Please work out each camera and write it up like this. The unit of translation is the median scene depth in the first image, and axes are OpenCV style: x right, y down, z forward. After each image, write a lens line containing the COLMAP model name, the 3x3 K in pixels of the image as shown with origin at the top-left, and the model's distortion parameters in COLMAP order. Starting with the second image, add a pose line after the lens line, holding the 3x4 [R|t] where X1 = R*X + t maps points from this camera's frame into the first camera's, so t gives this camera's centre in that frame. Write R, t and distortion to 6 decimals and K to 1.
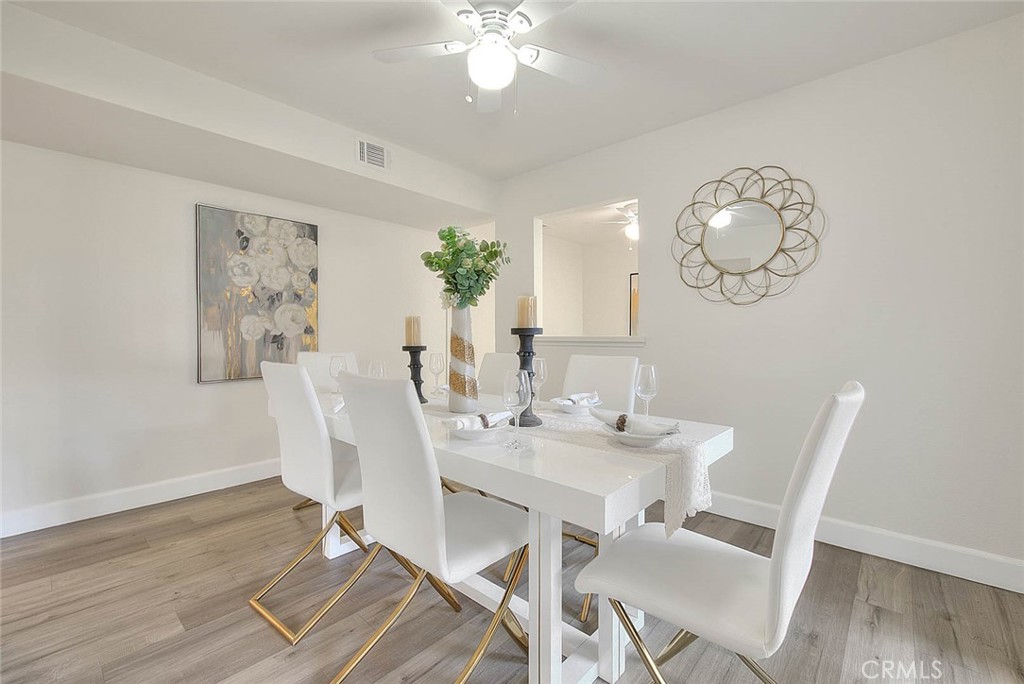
lens RADIAL K [[435.2, 0, 501.1], [0, 435.2, 340.1], [0, 0, 1]] dist [0.002050, 0.000029]
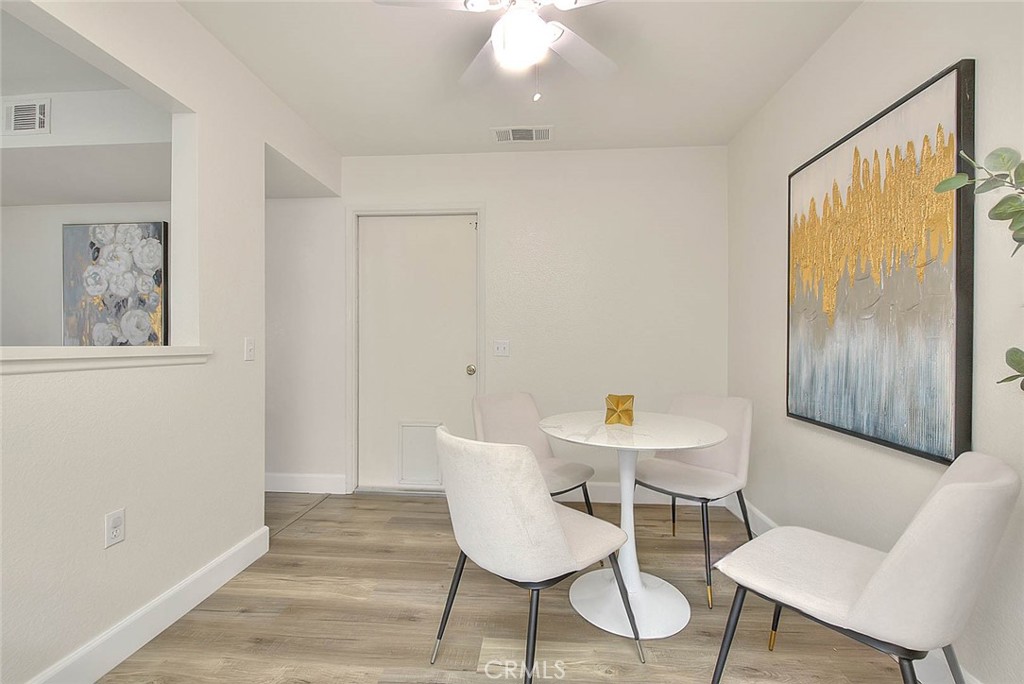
lens RADIAL K [[433.1, 0, 512.0], [0, 433.1, 342.0], [0, 0, 1]] dist [-0.002448, -0.000604]
pose [[0.631763, 0.002125, -0.775159, 0.812845], [-0.011891, 0.999905, -0.006951, -0.016753], [0.775070, 0.013609, 0.631728, 1.098098]]
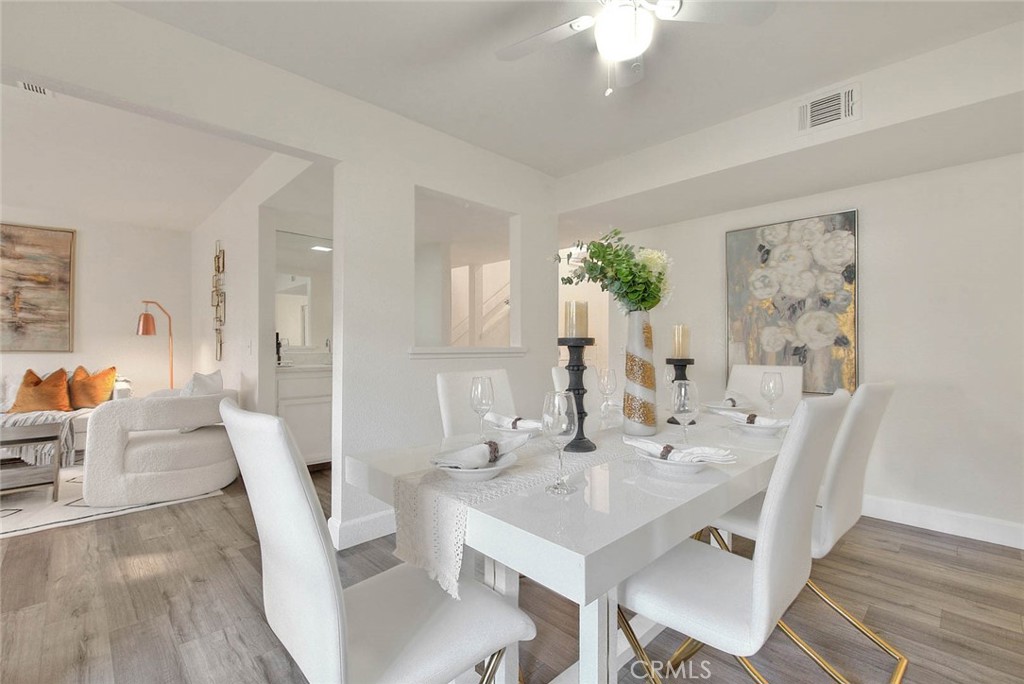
lens RADIAL K [[453.6, 0, 512.0], [0, 453.6, 342.0], [0, 0, 1]] dist [-0.001921, -0.000246]
pose [[-0.056439, -0.006542, -0.998385, 0.485999], [-0.017016, 0.999840, -0.005589, -0.006309], [0.998261, 0.016673, -0.056541, 0.465340]]
